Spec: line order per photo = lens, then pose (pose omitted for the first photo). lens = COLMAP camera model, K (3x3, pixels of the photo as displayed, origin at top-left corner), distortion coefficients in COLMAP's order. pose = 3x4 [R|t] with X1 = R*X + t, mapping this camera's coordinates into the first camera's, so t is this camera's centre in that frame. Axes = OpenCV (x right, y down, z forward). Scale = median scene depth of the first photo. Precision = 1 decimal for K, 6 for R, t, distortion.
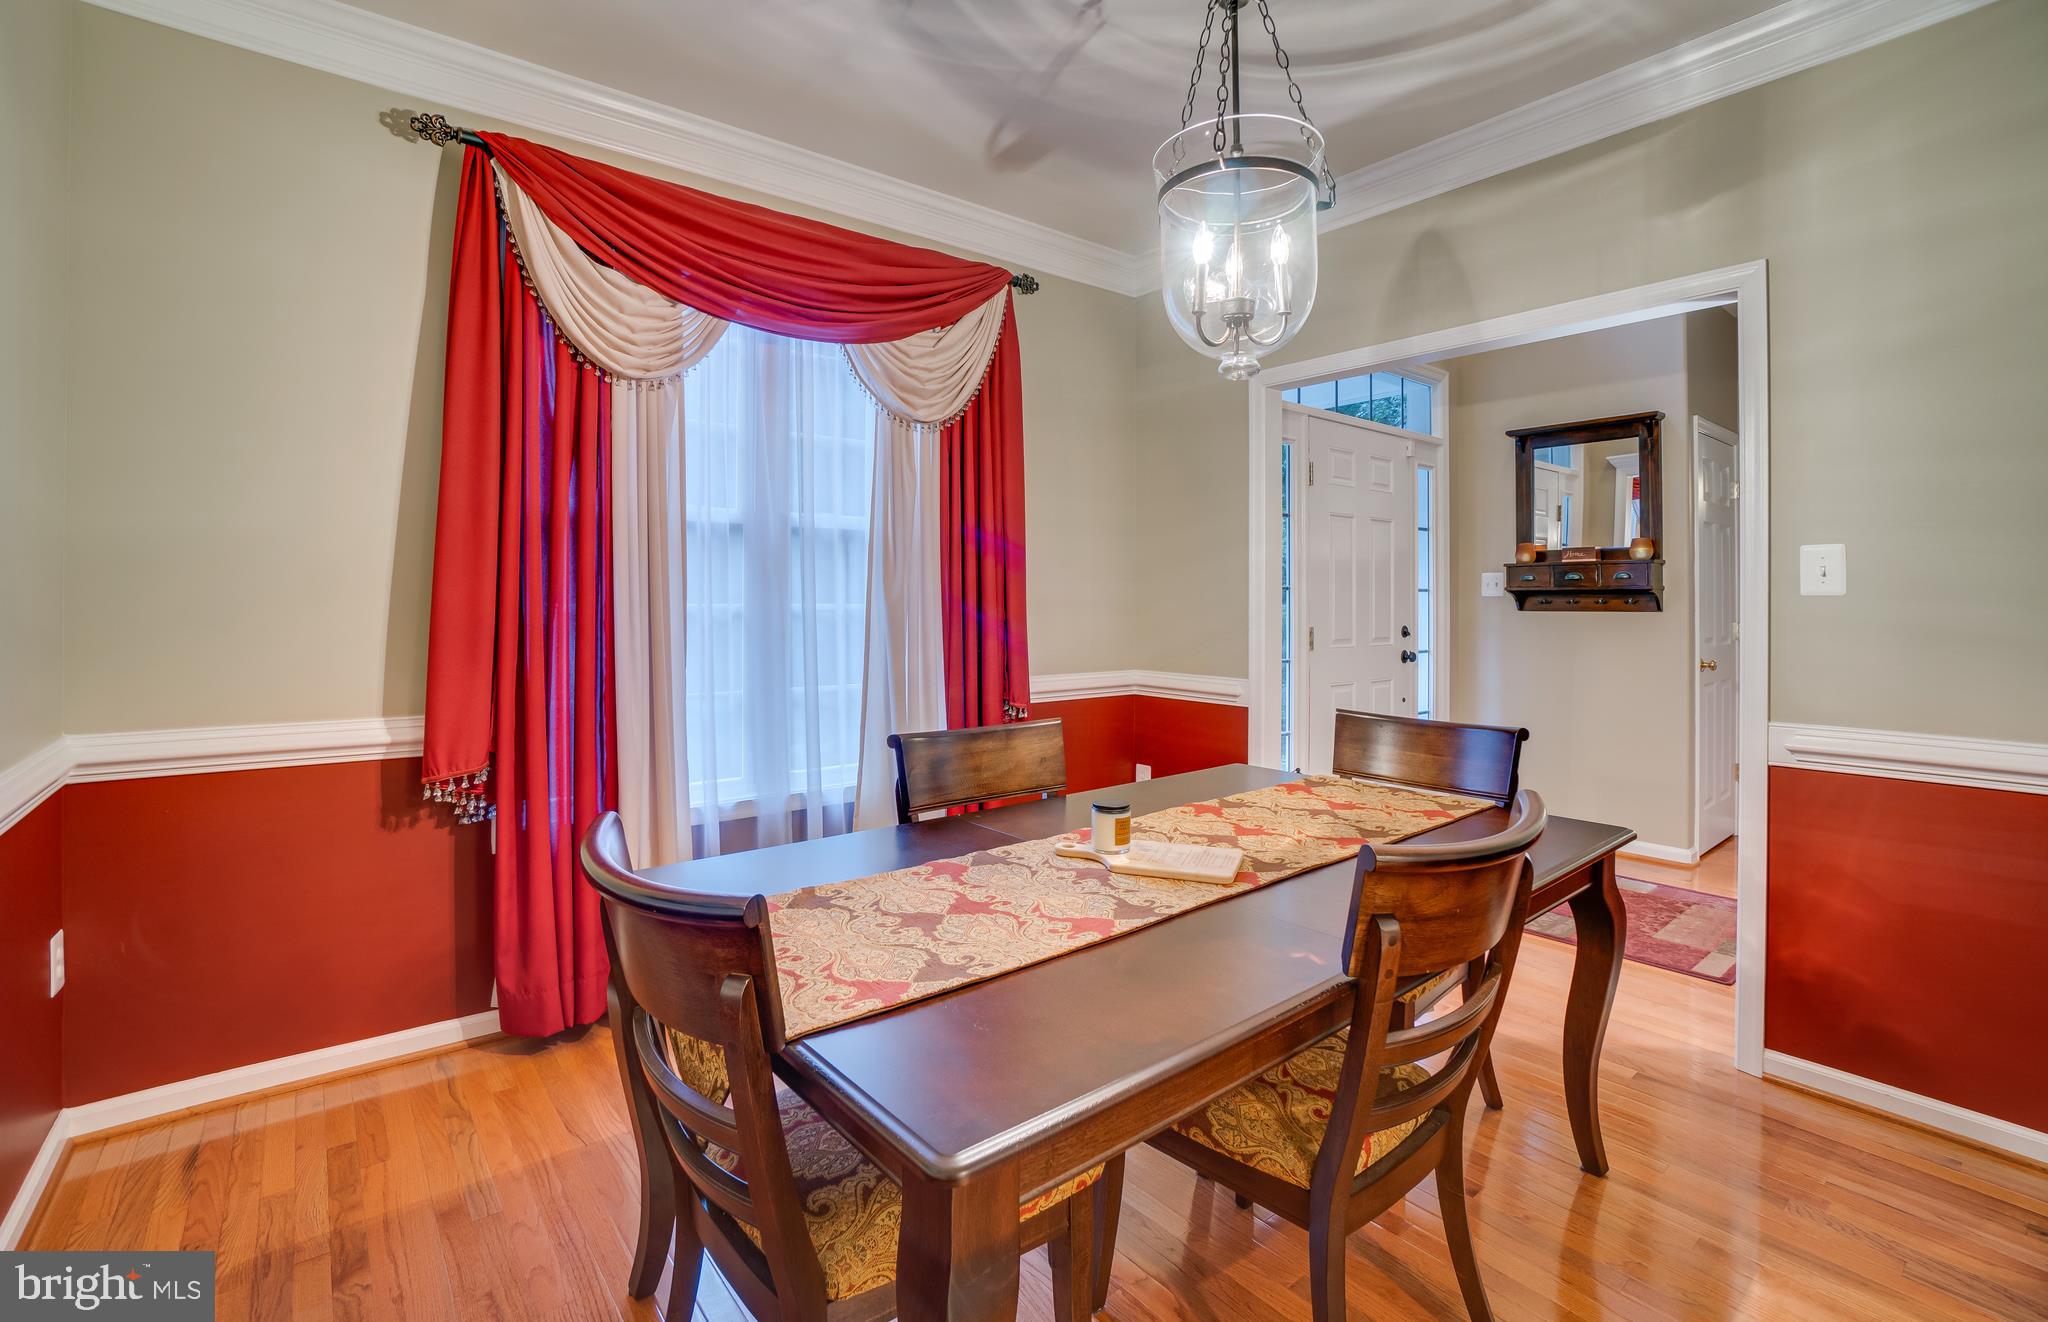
lens RADIAL K [[952.8, 0, 1024.4], [0, 952.8, 606.5], [0, 0, 1]] dist [-0.001141, -0.000179]
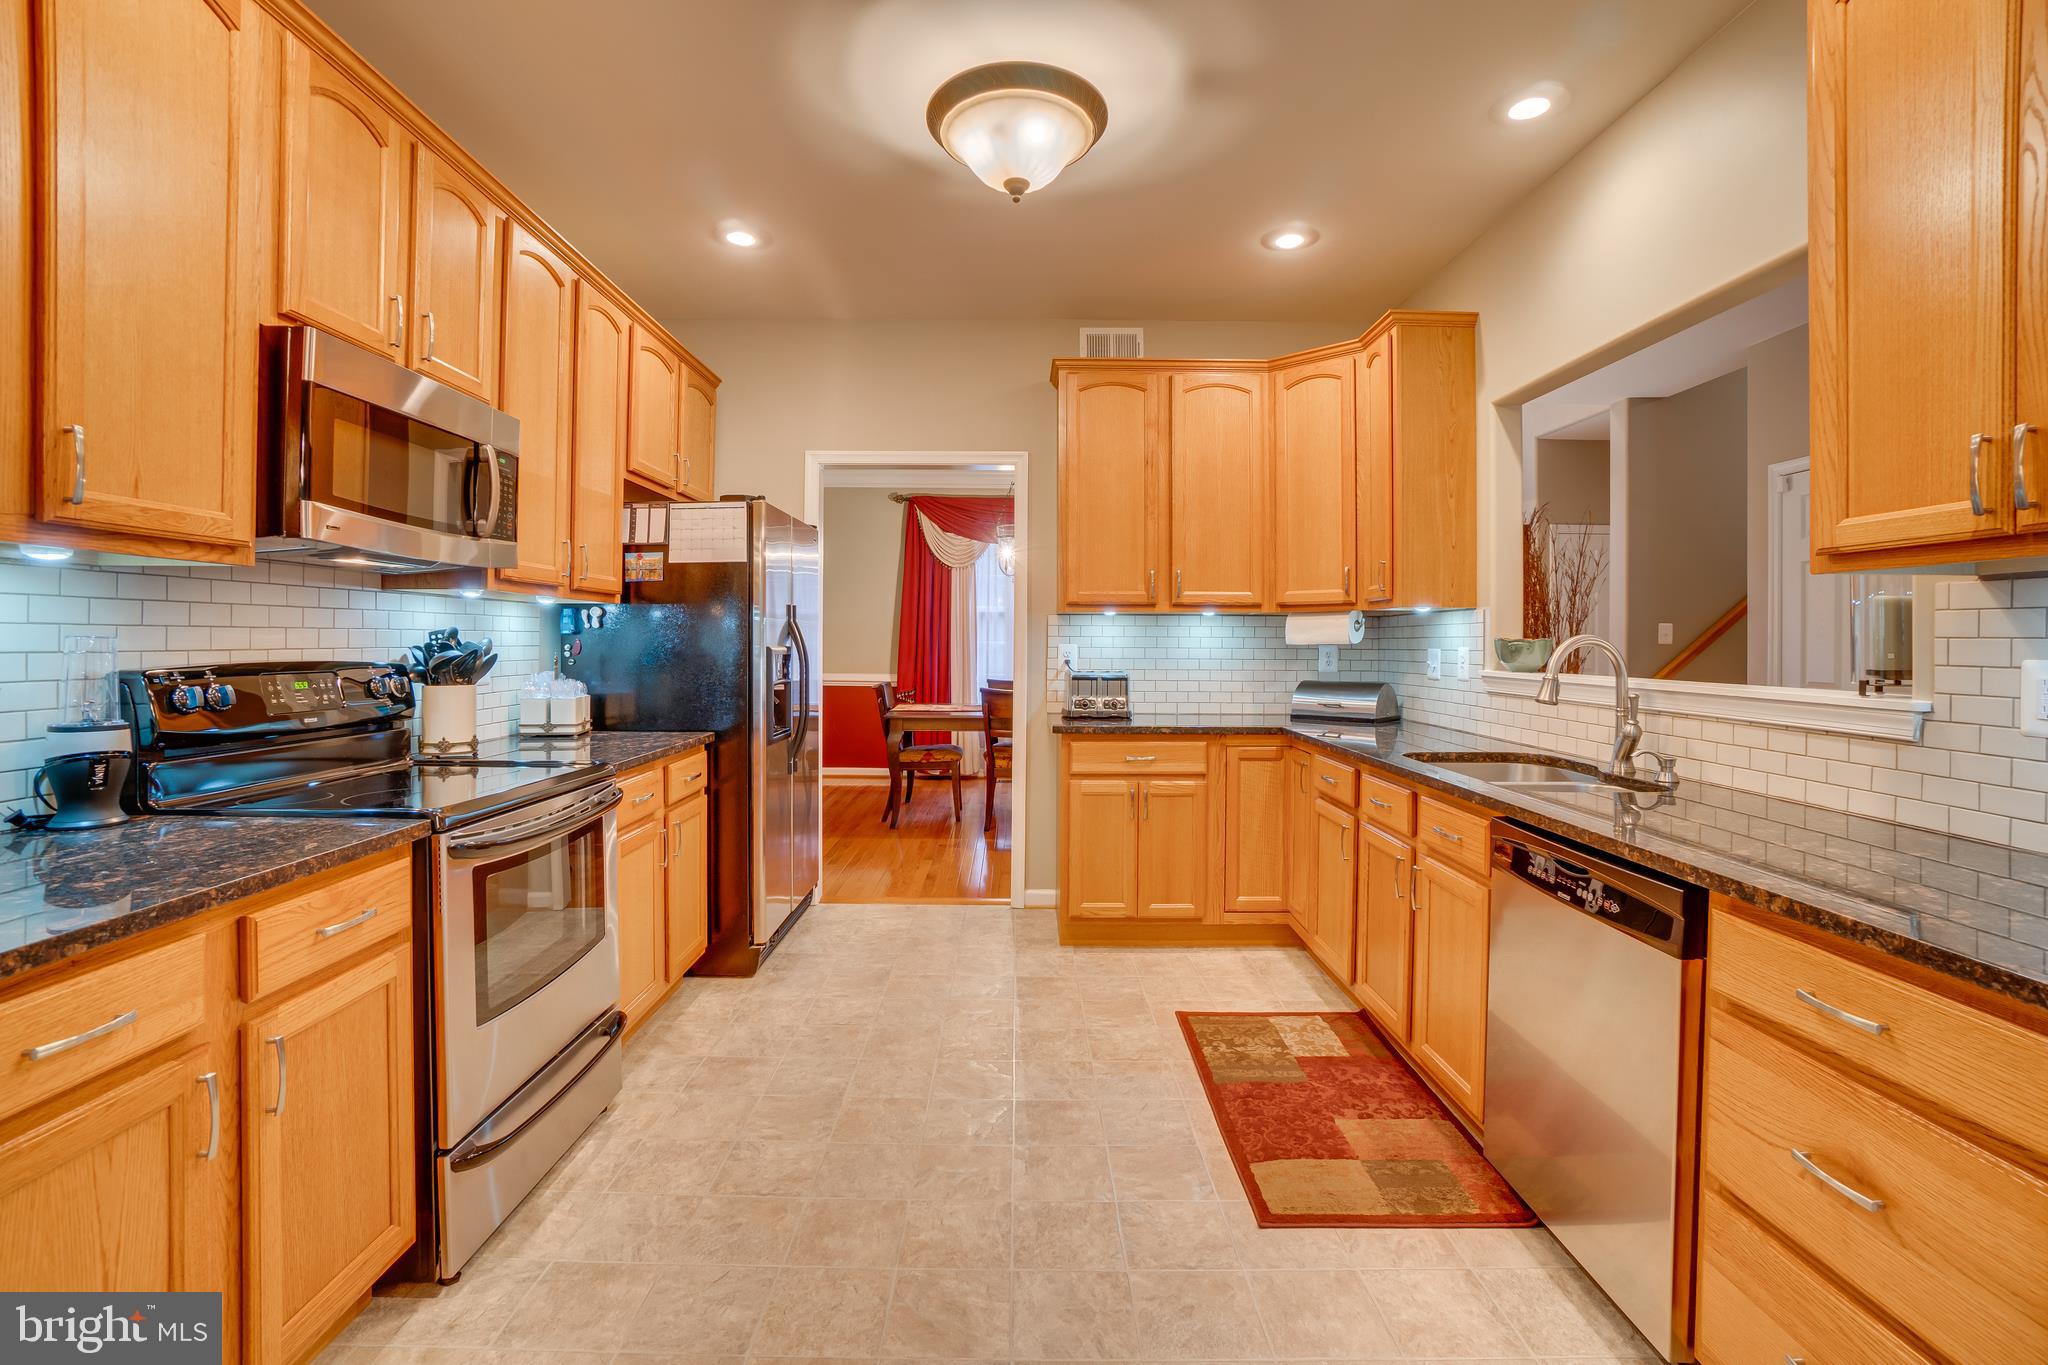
lens RADIAL K [[915.8, 0, 1019.8], [0, 915.8, 636.5], [0, 0, 1]] dist [-0.065453, 0.024615]
pose [[0.784043, 0.002356, -0.620701, 1.534128], [-0.009405, 0.999923, -0.008084, 0.004832], [0.620635, 0.012176, 0.784005, -1.139050]]
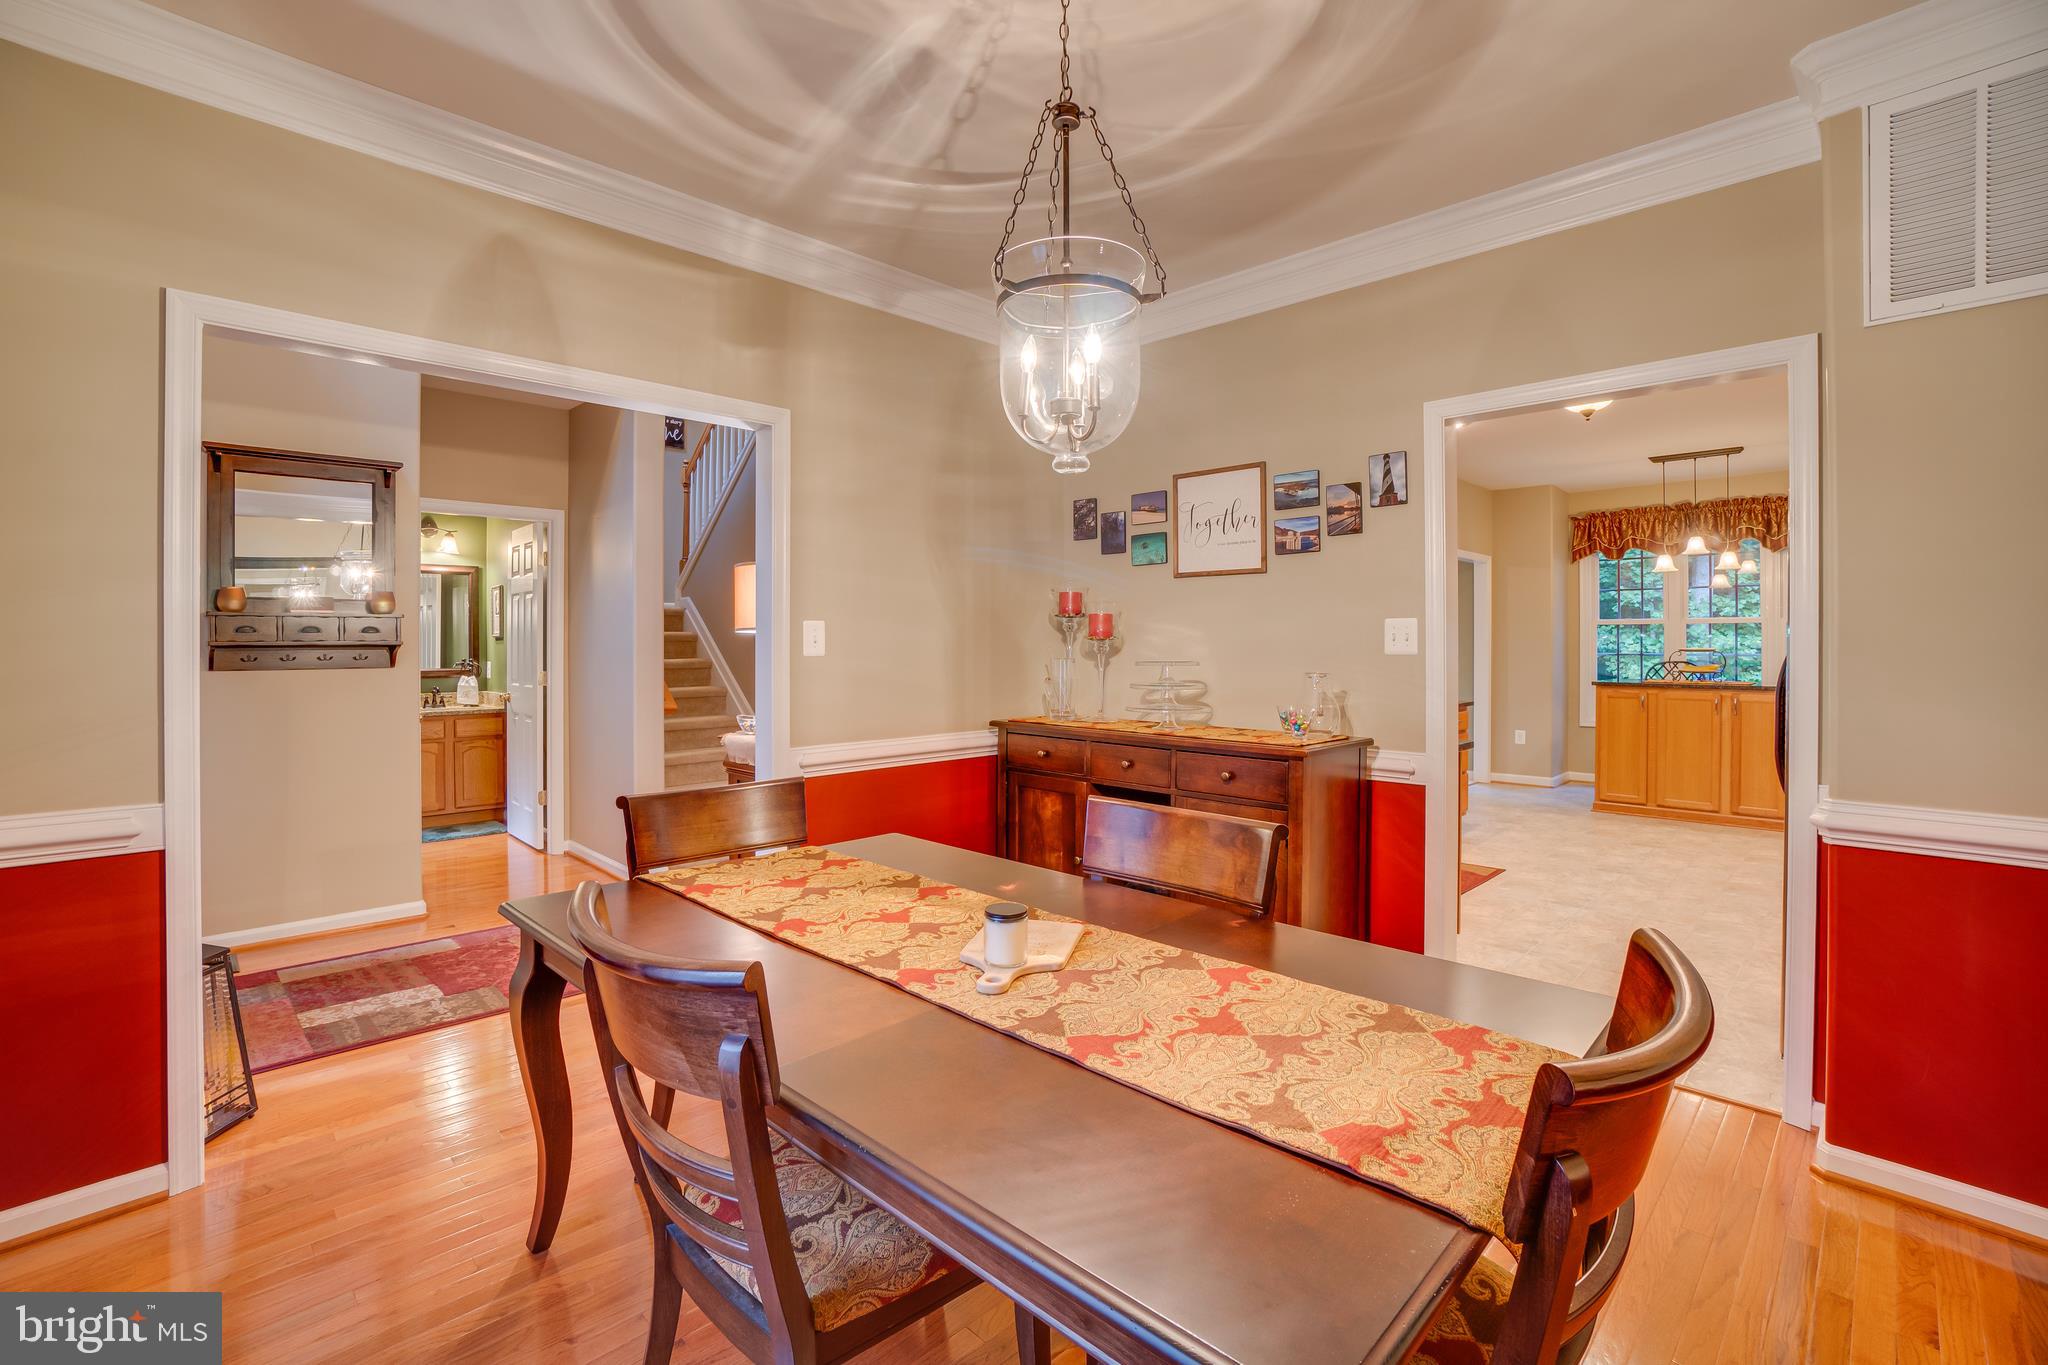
lens RADIAL K [[912.0, 0, 1025.3], [0, 912.0, 657.9], [0, 0, 1]] dist [-0.061526, 0.023935]
pose [[-0.114896, -0.014868, 0.993266, -0.520577], [0.005856, 0.999860, 0.015644, -0.025681], [-0.993360, 0.007614, -0.114793, 0.763350]]
